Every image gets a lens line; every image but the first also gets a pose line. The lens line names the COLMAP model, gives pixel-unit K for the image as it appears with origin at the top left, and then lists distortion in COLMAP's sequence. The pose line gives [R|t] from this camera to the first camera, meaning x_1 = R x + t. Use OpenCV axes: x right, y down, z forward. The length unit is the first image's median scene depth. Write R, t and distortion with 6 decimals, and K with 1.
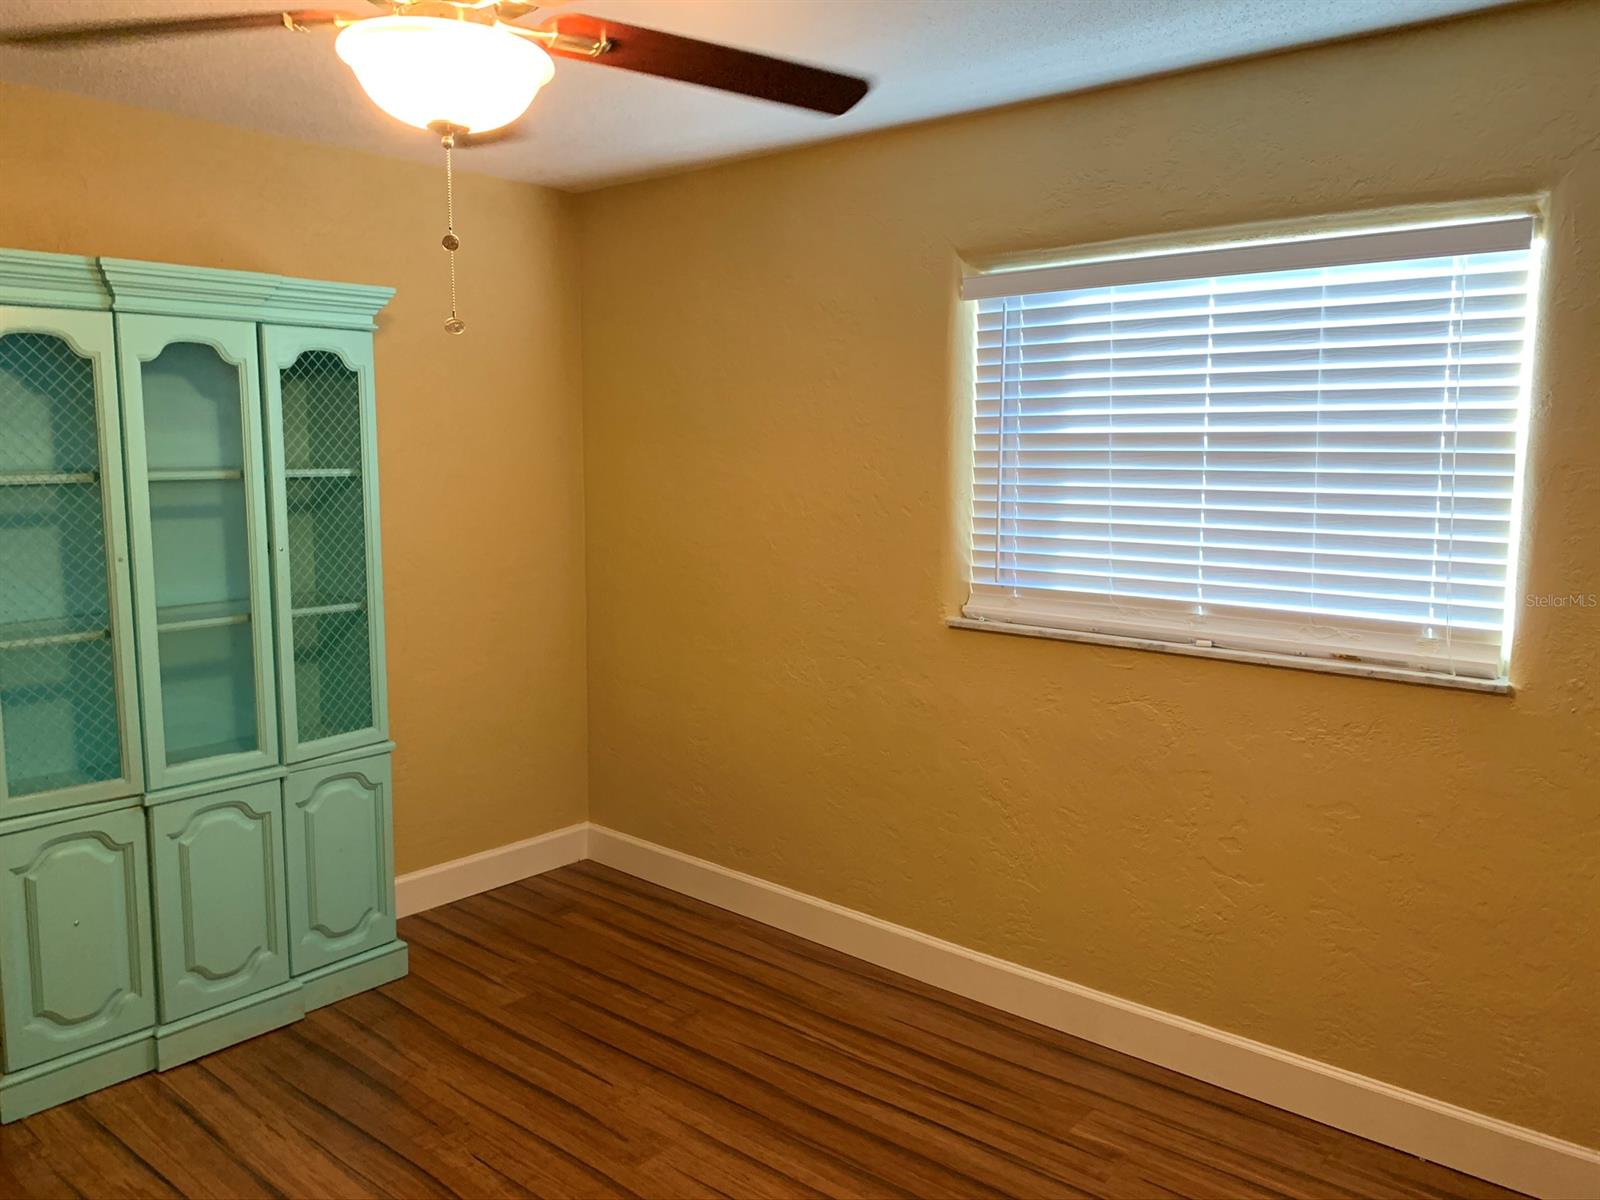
lens RADIAL K [[1221.1, 0, 807.3], [0, 1221.1, 585.3], [0, 0, 1]] dist [0.100965, -0.157692]
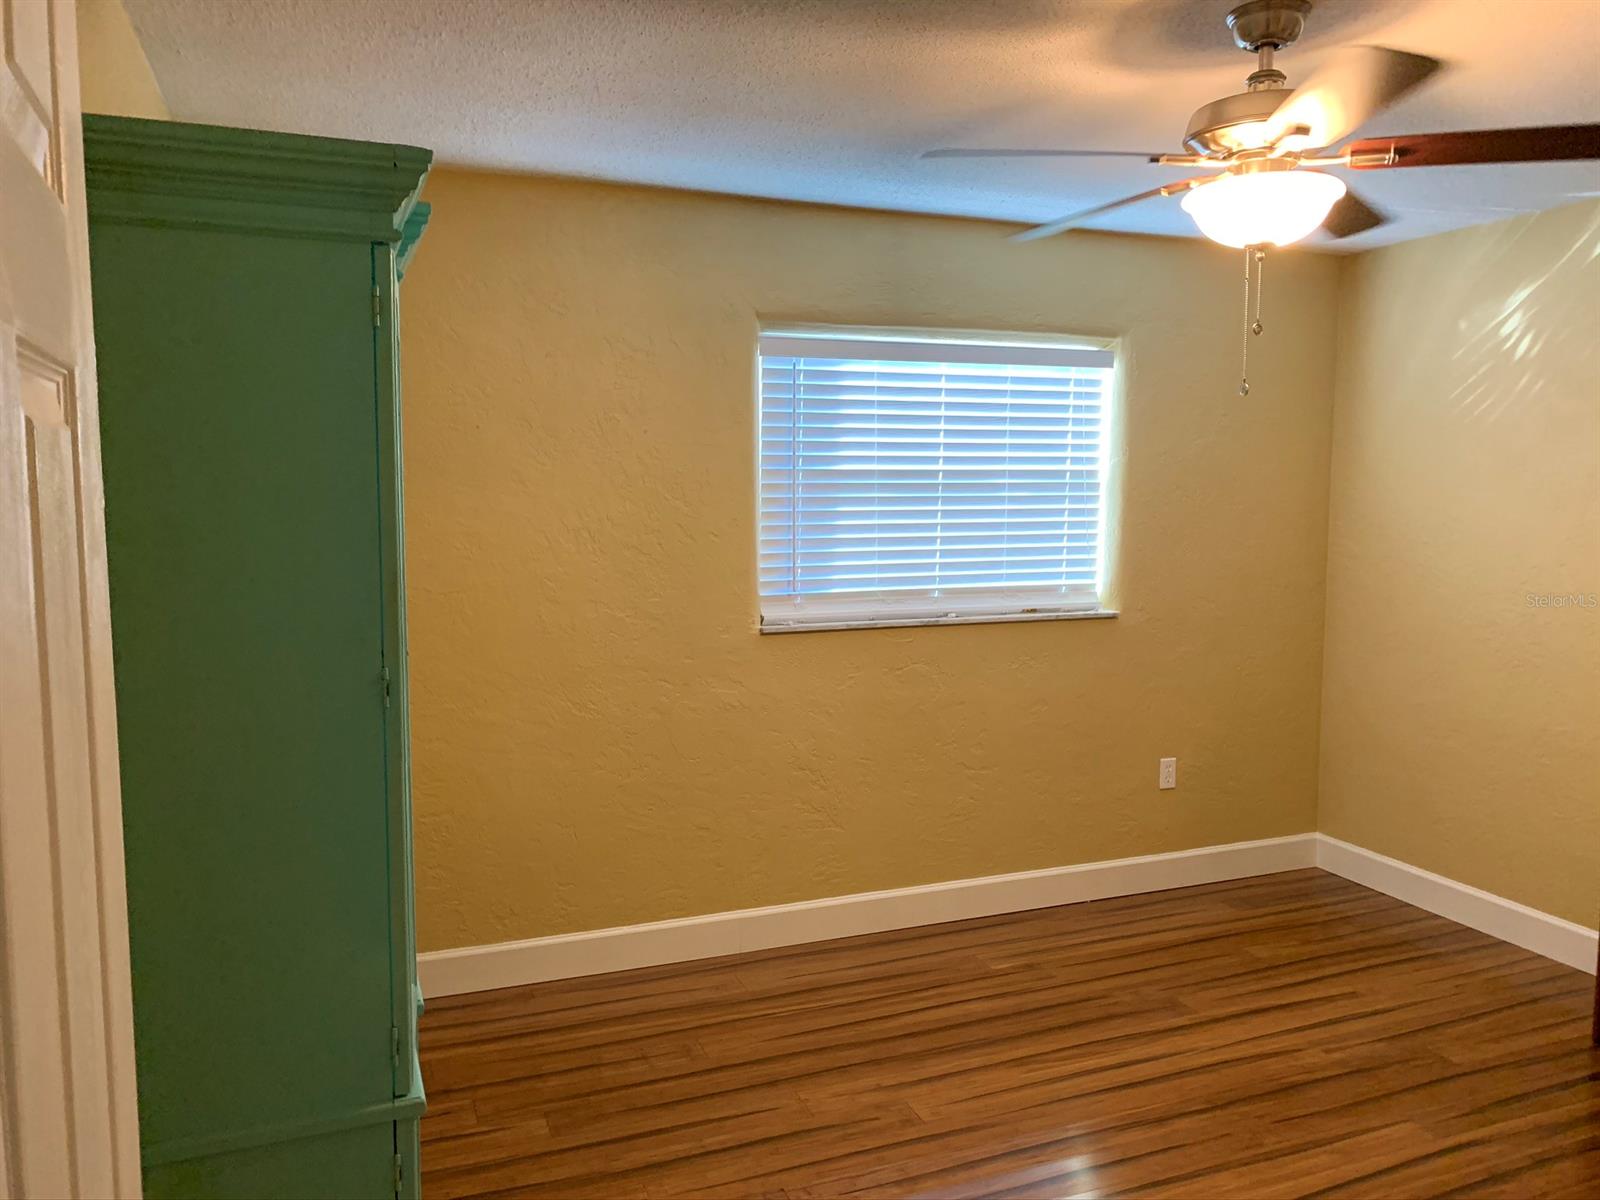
lens RADIAL K [[1221.1, 0, 807.3], [0, 1221.1, 585.3], [0, 0, 1]] dist [0.100965, -0.157692]
pose [[0.467051, -0.084476, 0.880186, -1.017072], [0.102355, 0.993899, 0.041077, -0.064397], [-0.878286, 0.070907, 0.472849, 0.470660]]
